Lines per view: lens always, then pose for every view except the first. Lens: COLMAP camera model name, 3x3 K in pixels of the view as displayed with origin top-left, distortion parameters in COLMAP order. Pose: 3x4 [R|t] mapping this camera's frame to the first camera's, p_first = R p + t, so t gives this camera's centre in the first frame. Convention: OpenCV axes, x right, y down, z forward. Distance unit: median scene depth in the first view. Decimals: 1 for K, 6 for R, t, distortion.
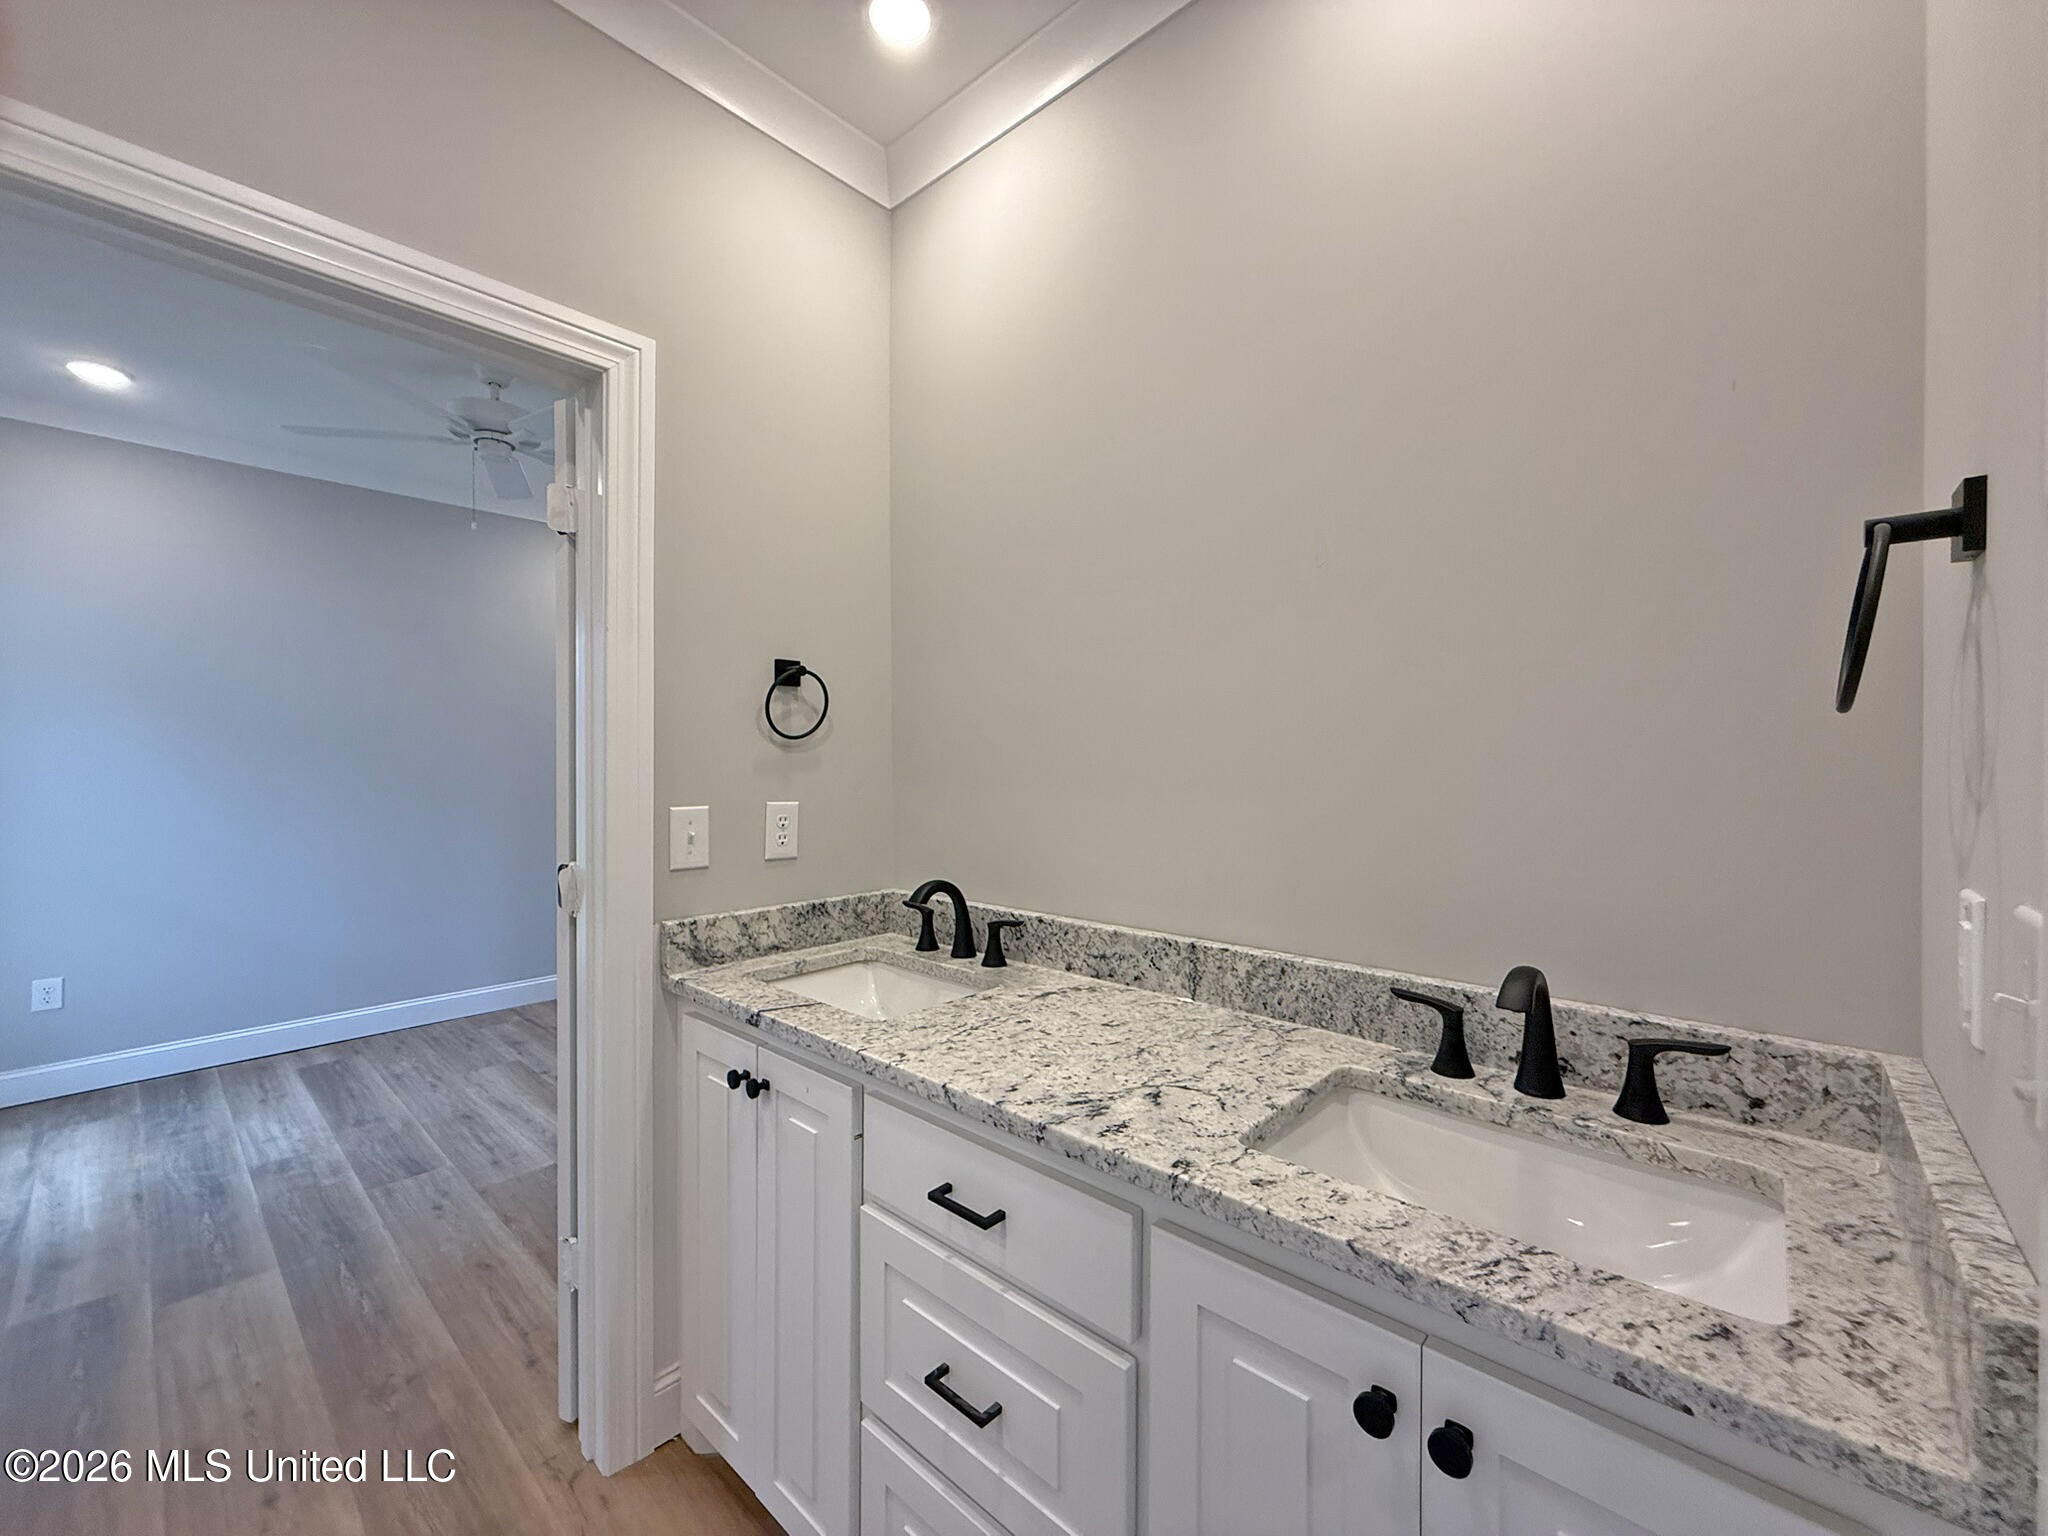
lens RADIAL K [[818.4, 0, 1022.3], [0, 818.4, 758.7], [0, 0, 1]] dist [-0.000663, 0.001395]
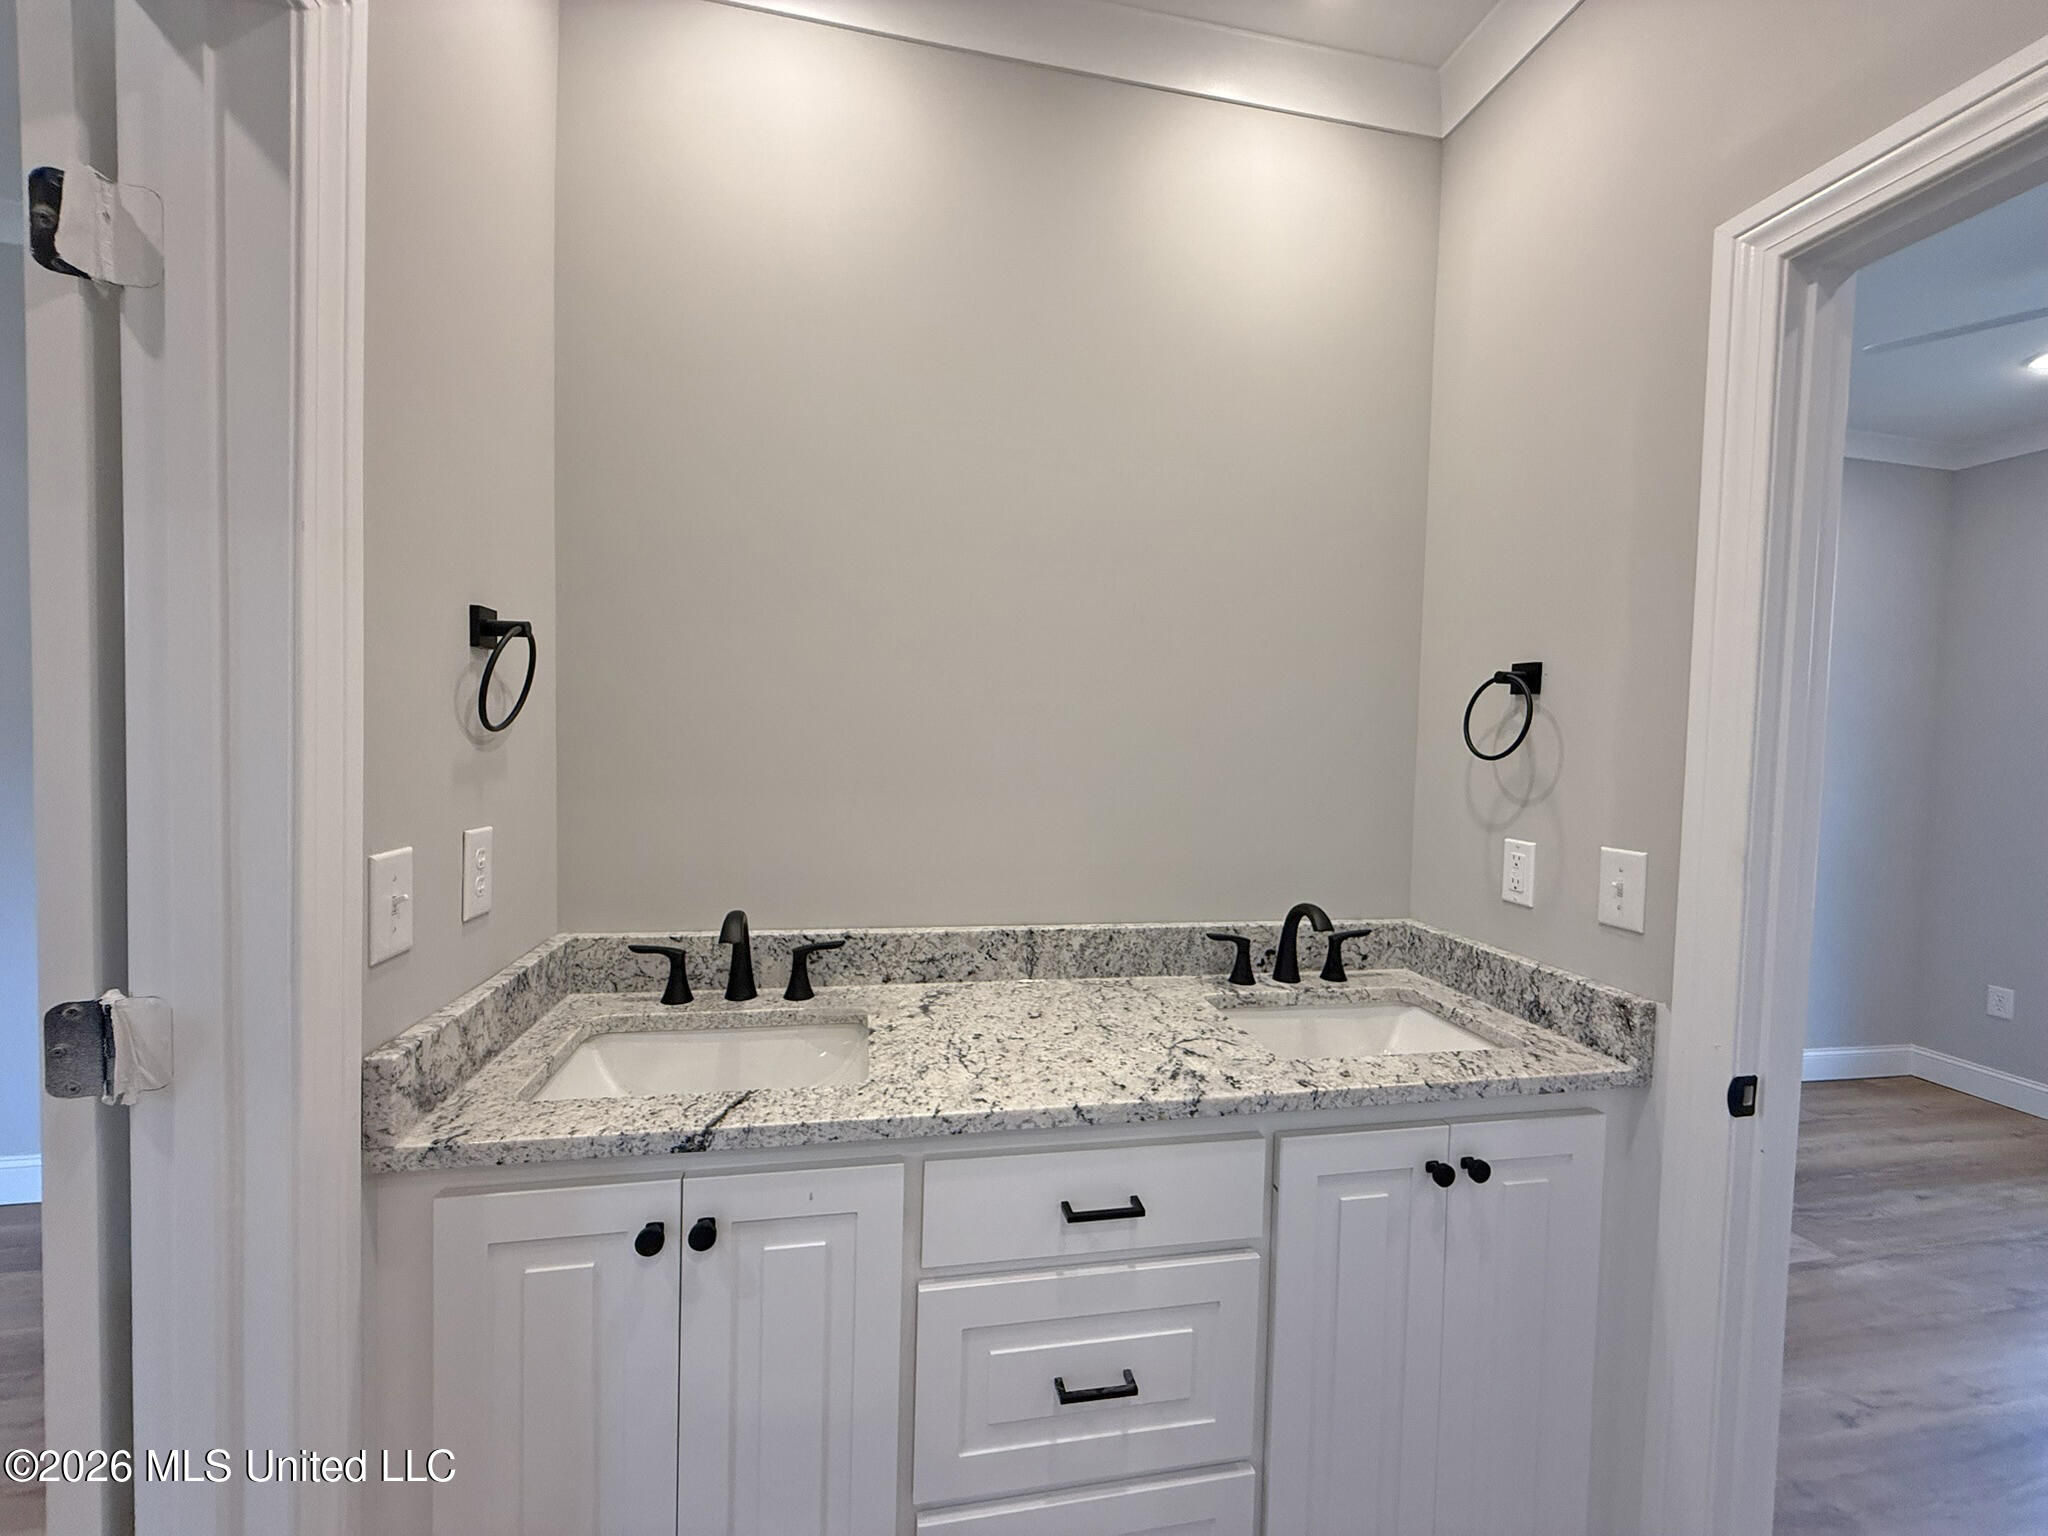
lens RADIAL K [[818.4, 0, 1016.3], [0, 818.4, 760.1], [0, 0, 1]] dist [-0.000663, 0.001395]
pose [[0.599105, -0.007639, 0.800634, -0.879660], [-0.029213, 0.999080, 0.031392, -0.053356], [-0.800137, -0.042196, 0.598331, 0.440339]]
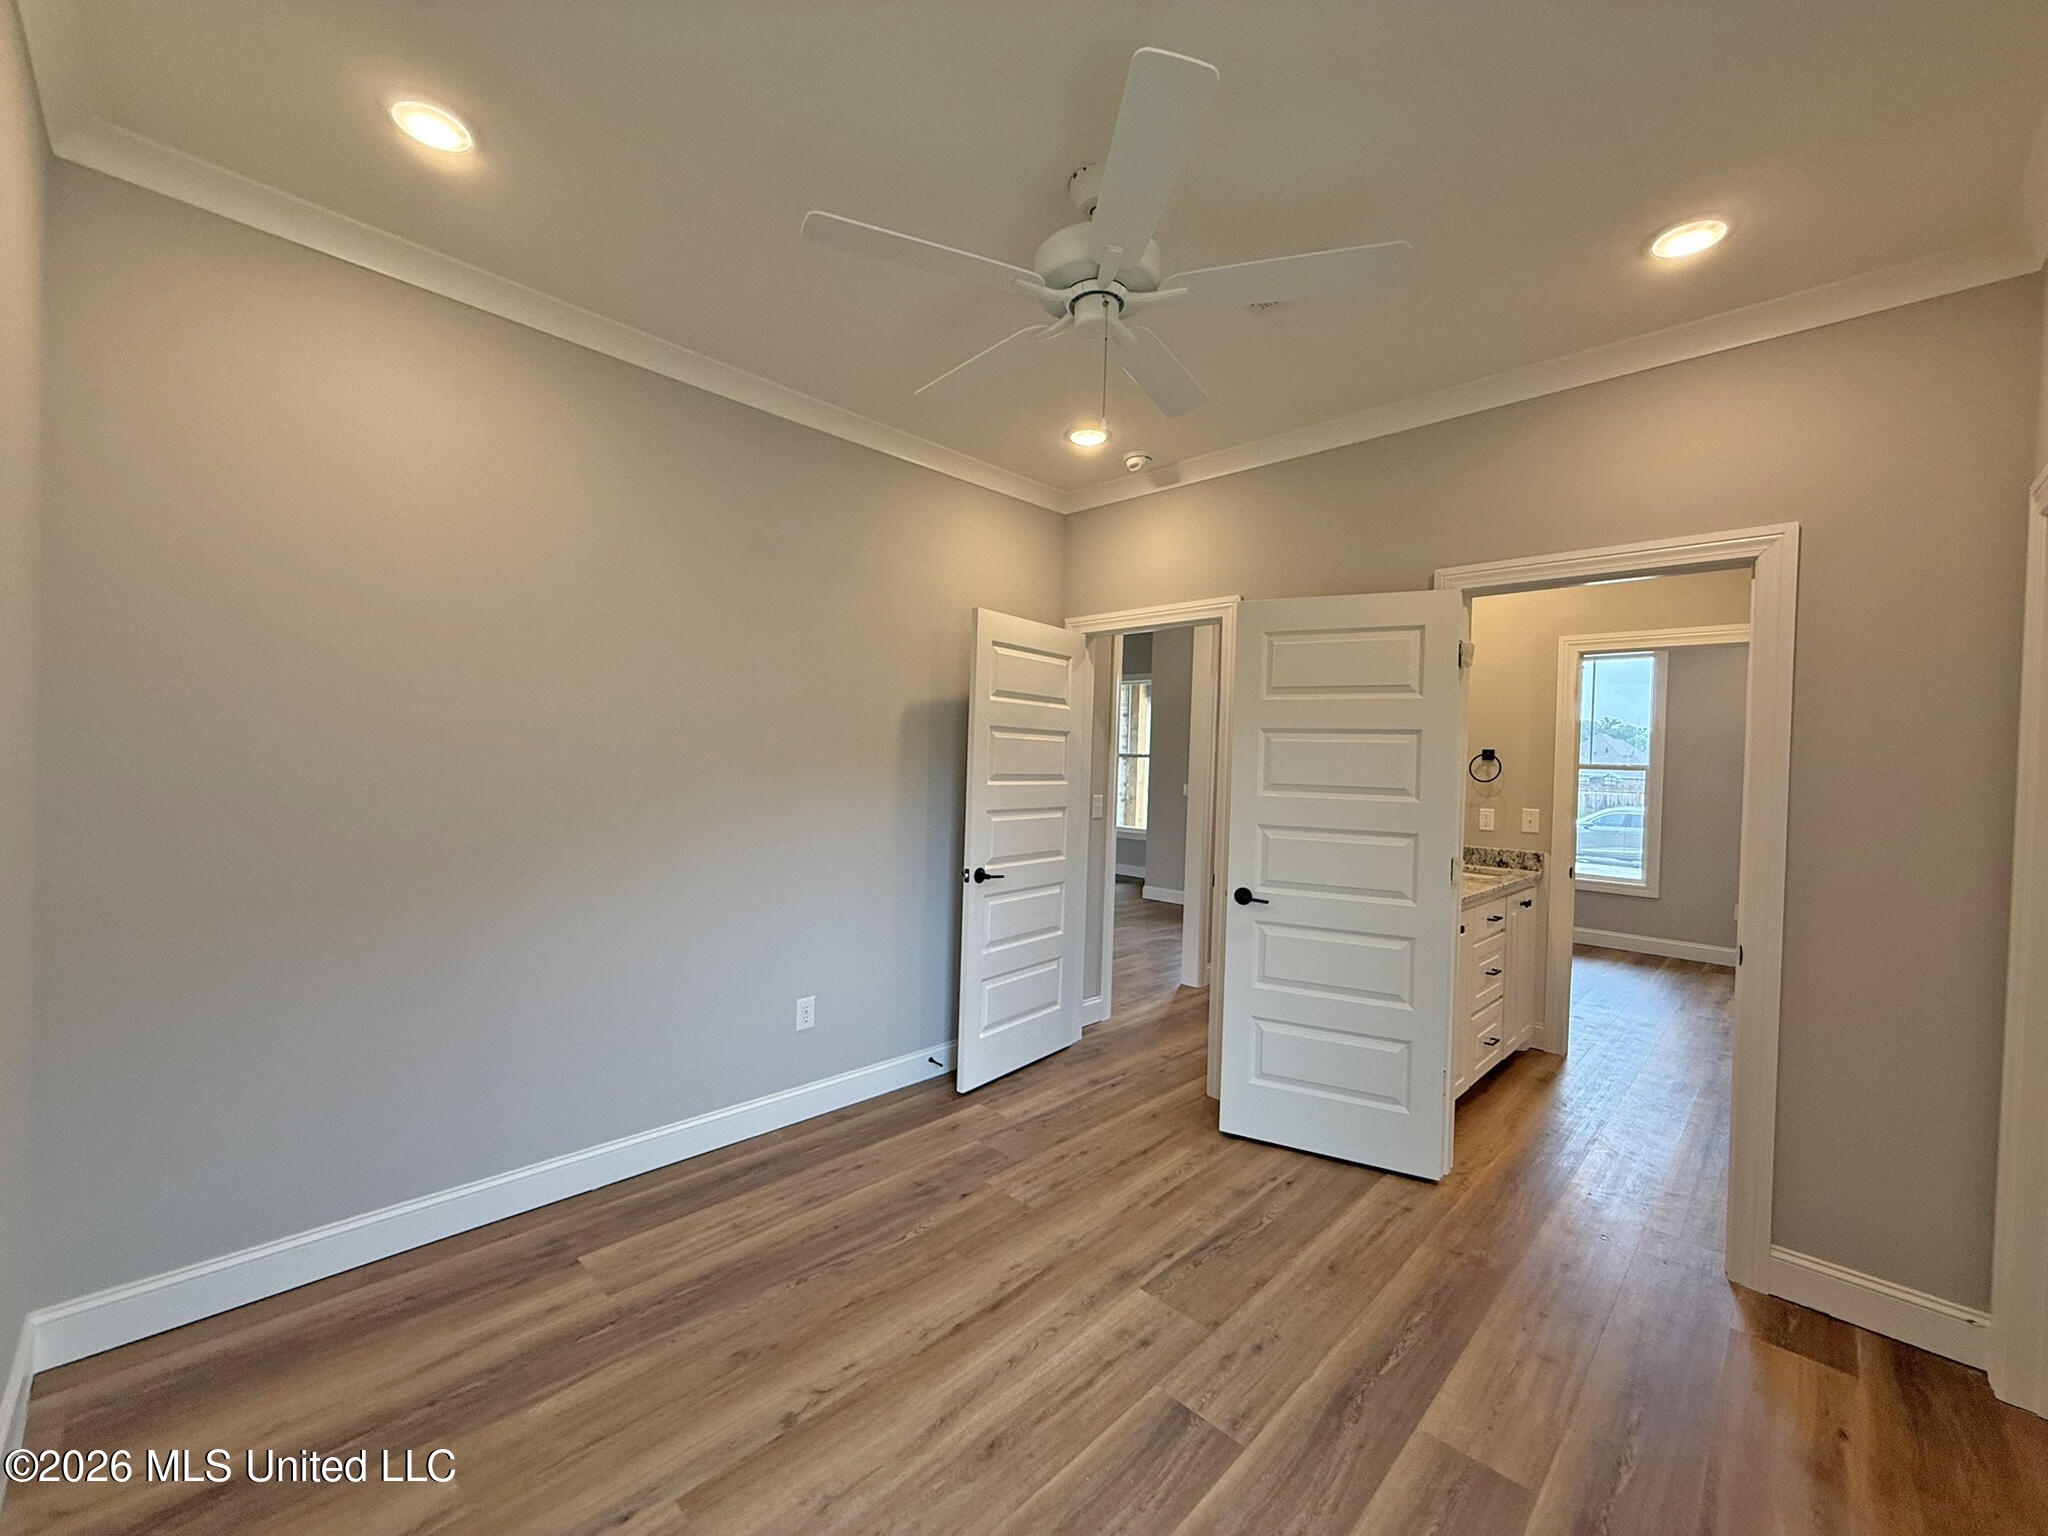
lens RADIAL K [[818.4, 0, 1020.1], [0, 818.4, 764.8], [0, 0, 1]] dist [-0.000663, 0.001395]
pose [[0.039957, -0.005592, 0.999186, -3.515700], [-0.036177, 0.999321, 0.007040, -0.066985], [-0.998546, -0.036429, 0.039728, 2.808439]]
